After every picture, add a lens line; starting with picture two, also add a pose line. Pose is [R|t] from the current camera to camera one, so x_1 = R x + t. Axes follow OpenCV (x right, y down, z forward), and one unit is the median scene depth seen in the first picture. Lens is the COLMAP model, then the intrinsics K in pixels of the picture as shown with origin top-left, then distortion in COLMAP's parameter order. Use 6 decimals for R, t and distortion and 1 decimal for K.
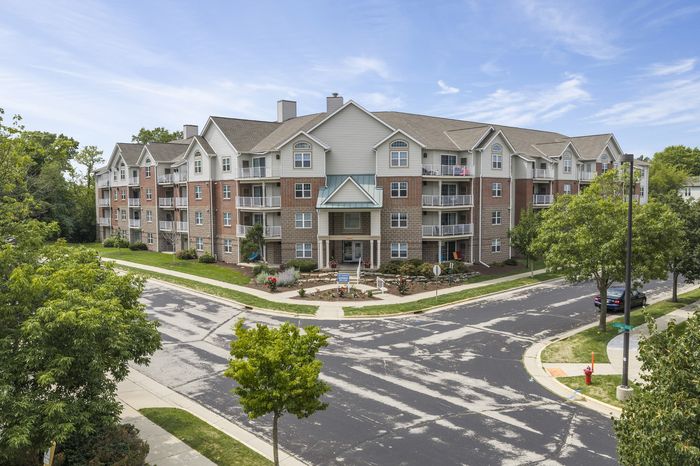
lens RADIAL K [[588.3, 0, 350.0], [0, 588.3, 233.0], [0, 0, 1]] dist [0.002946, -0.003579]
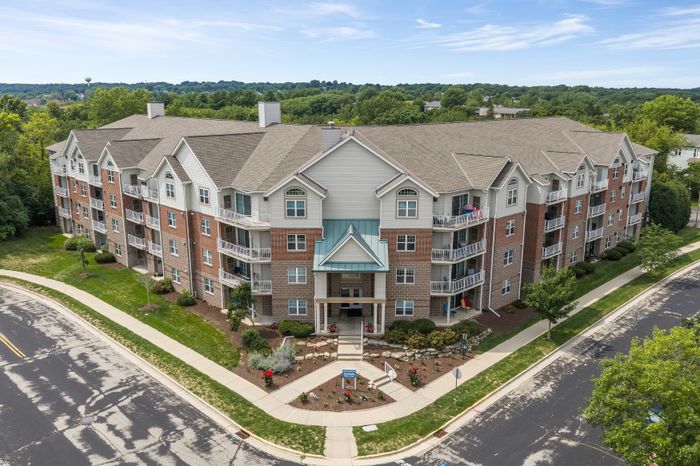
lens RADIAL K [[581.5, 0, 350.0], [0, 581.5, 233.0], [0, 0, 1]] dist [0.002322, 0.000185]
pose [[0.998359, -0.004931, 0.057056, -0.047451], [-0.005090, 0.984704, 0.174160, -0.226890], [-0.057042, -0.174164, 0.983063, 0.143858]]
